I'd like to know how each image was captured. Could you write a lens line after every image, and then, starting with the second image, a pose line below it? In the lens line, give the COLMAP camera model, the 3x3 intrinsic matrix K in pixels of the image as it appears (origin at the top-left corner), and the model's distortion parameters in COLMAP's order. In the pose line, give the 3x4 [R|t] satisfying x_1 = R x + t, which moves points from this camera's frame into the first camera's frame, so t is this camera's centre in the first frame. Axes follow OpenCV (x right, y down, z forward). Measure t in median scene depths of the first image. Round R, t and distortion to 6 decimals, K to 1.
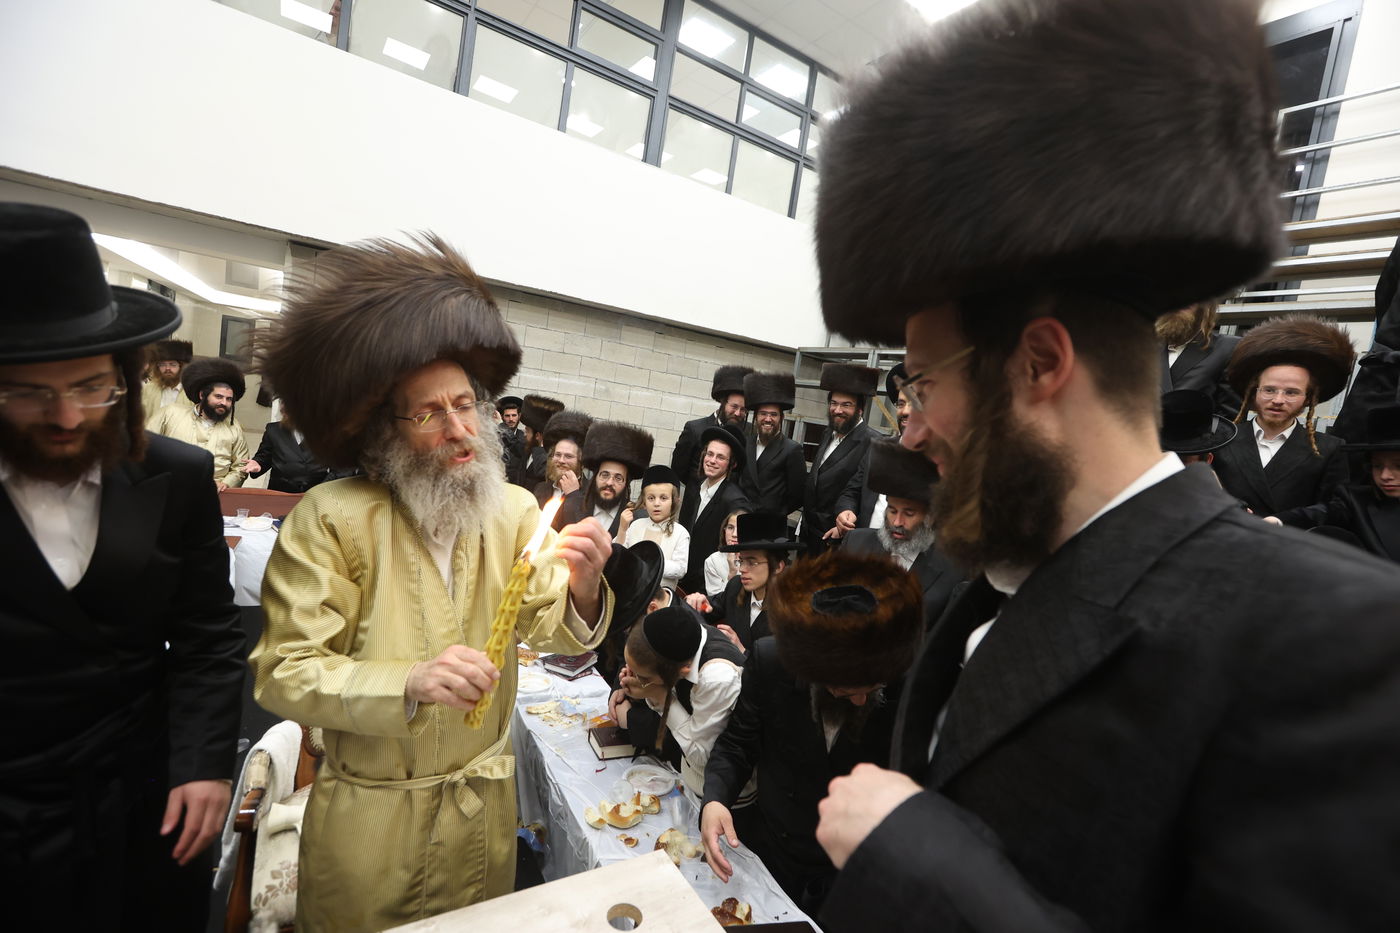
lens RADIAL K [[640.9, 0, 716.5], [0, 640.9, 465.1], [0, 0, 1]] dist [-0.039552, 0.009368]
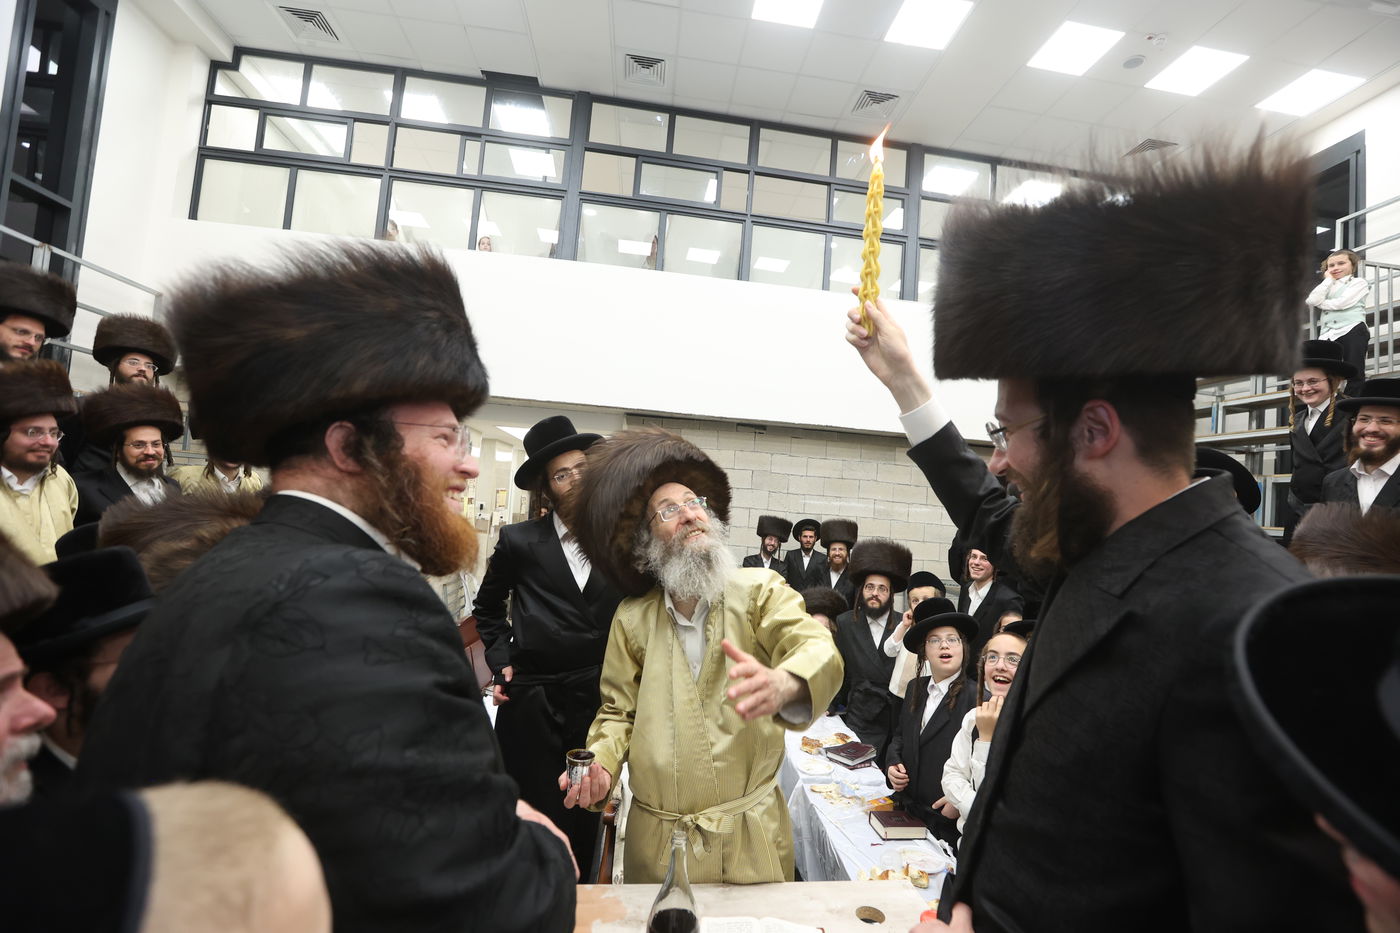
lens RADIAL K [[640.9, 0, 716.5], [0, 640.9, 465.1], [0, 0, 1]] dist [-0.039552, 0.009368]
pose [[0.899110, -0.109447, -0.423819, 0.054715], [0.024806, 0.979420, -0.200300, 0.024969], [0.437019, 0.169579, 0.883322, -0.101501]]
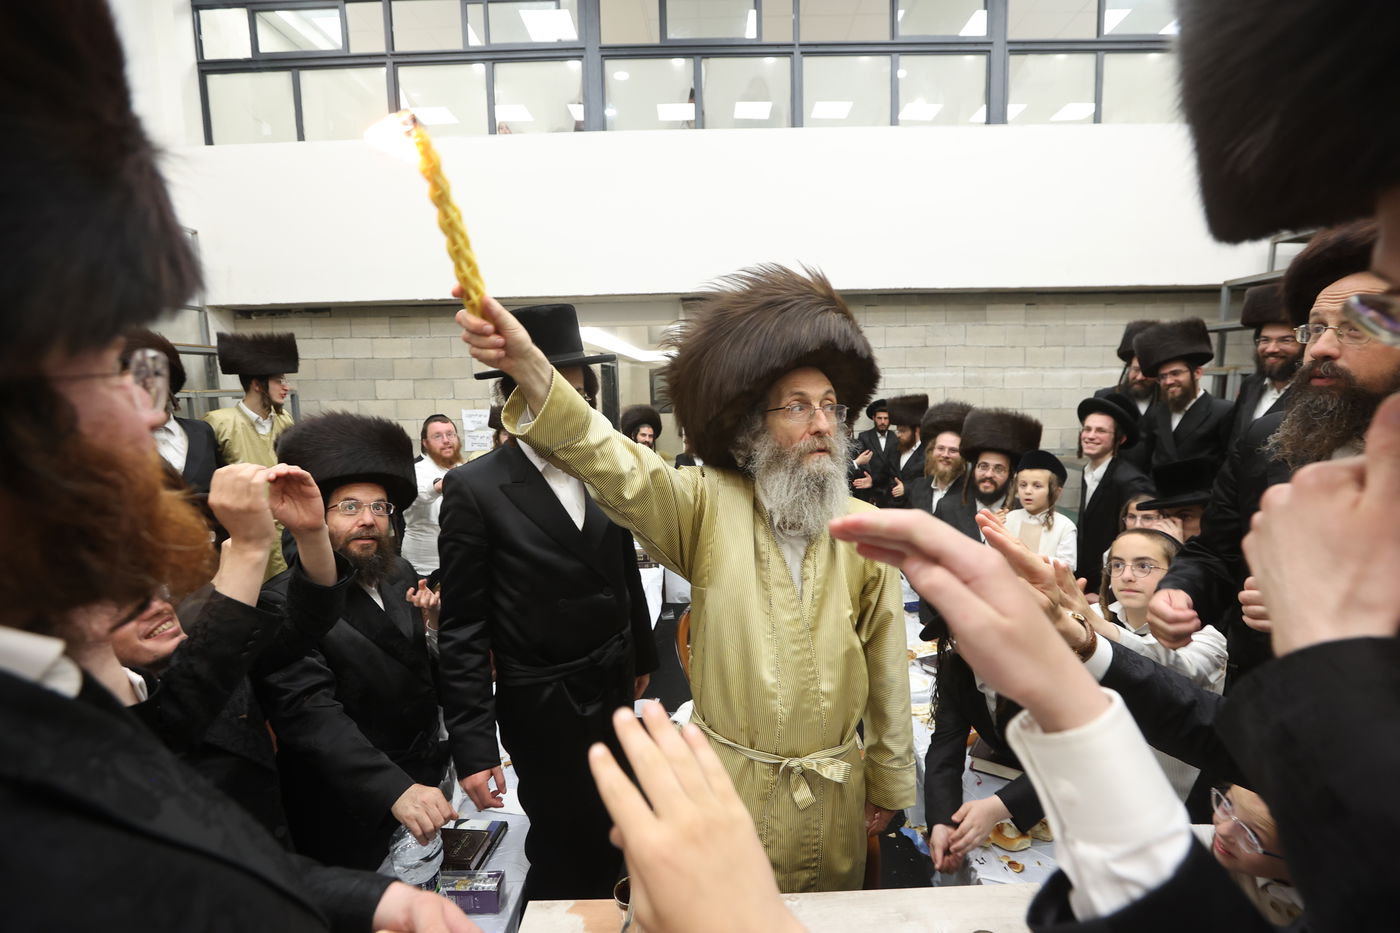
lens RADIAL K [[640.9, 0, 716.5], [0, 640.9, 465.1], [0, 0, 1]] dist [-0.039552, 0.009368]
pose [[0.827023, -0.100829, -0.553051, 0.026486], [0.100138, 0.994473, -0.031561, 0.004568], [0.553177, -0.029280, 0.832549, 0.014009]]
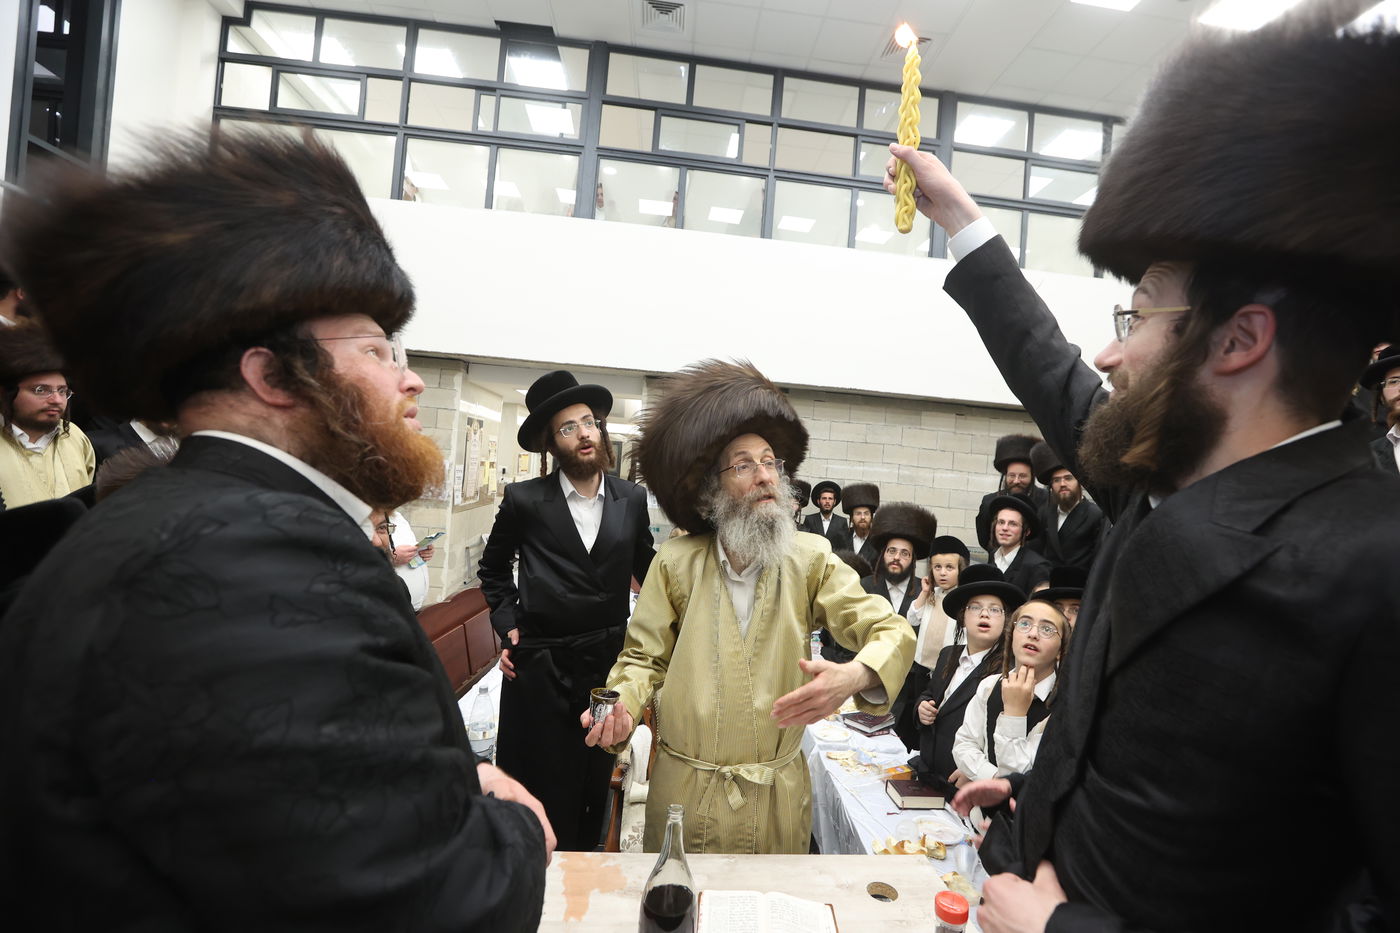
lens RADIAL K [[640.9, 0, 716.5], [0, 640.9, 465.1], [0, 0, 1]] dist [-0.039552, 0.009368]
pose [[0.882401, -0.083979, -0.462943, 0.052205], [0.015689, 0.988647, -0.149439, 0.027138], [0.470237, 0.124601, 0.873700, -0.074918]]
